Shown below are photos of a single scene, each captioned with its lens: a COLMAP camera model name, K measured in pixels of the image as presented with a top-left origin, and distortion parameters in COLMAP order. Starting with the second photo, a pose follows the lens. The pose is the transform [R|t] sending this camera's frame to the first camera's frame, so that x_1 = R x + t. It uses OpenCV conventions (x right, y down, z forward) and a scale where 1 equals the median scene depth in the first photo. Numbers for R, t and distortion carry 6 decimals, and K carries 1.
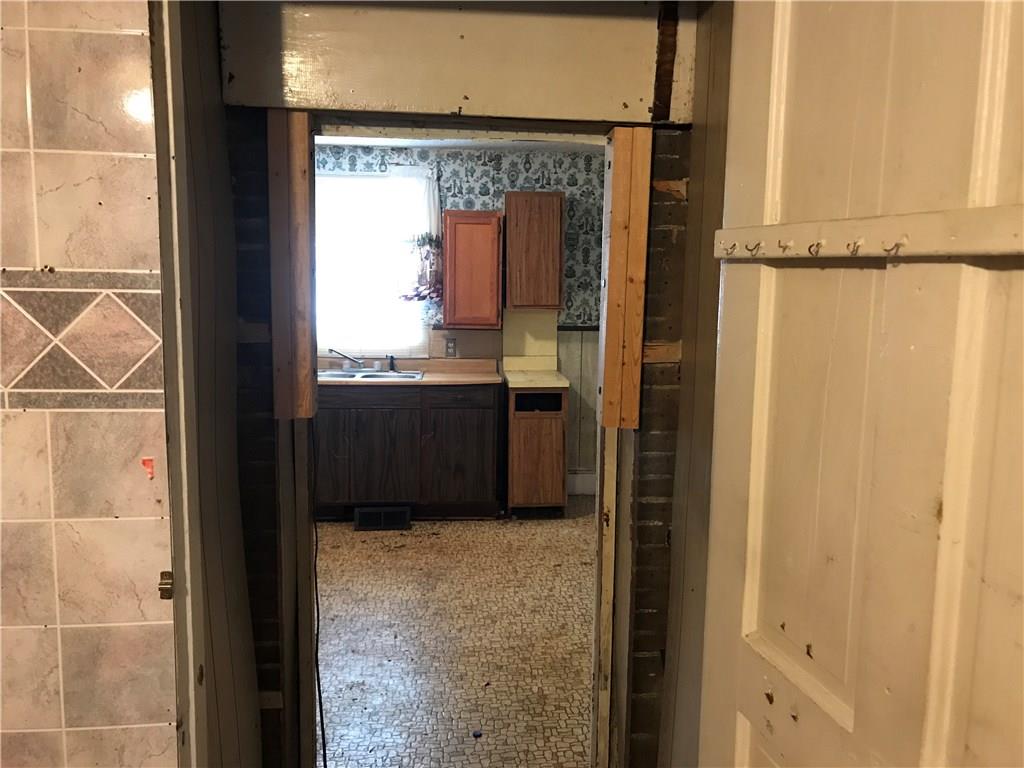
lens RADIAL K [[843.5, 0, 510.8], [0, 843.5, 380.7], [0, 0, 1]] dist [0.014124, 0.004416]
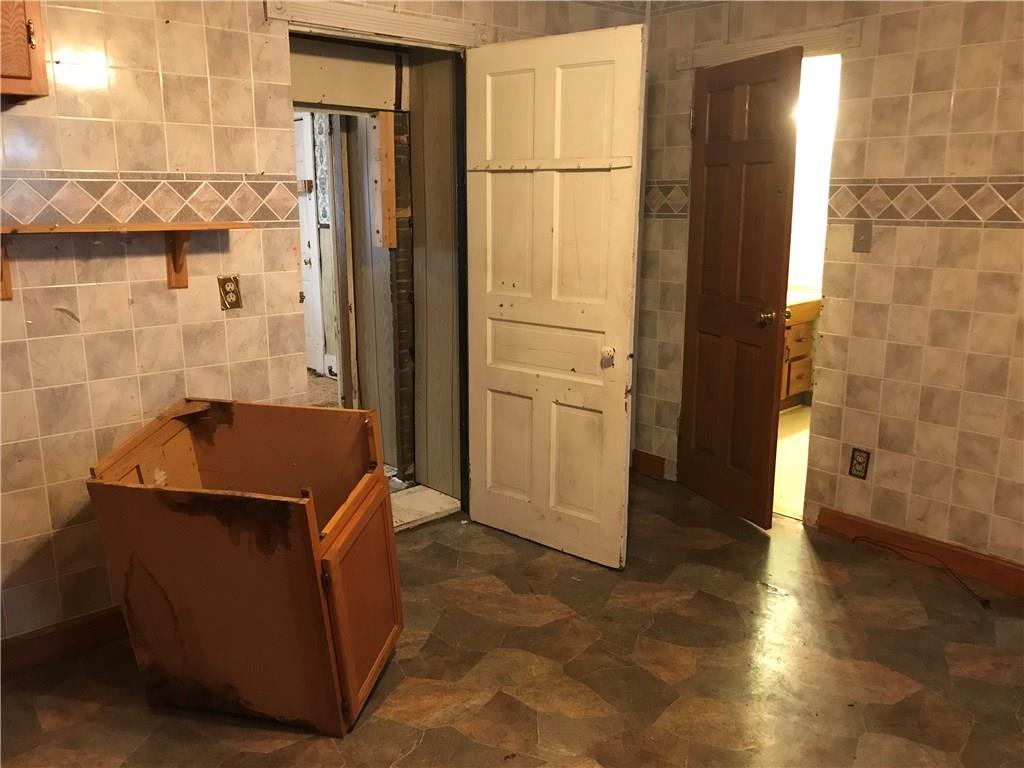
lens RADIAL K [[843.5, 0, 510.8], [0, 843.5, 380.7], [0, 0, 1]] dist [0.014124, 0.004416]
pose [[0.791781, -0.145453, 0.593233, -1.511705], [0.088066, 0.988270, 0.124770, 0.232794], [-0.604423, -0.046547, 0.795303, -1.509701]]
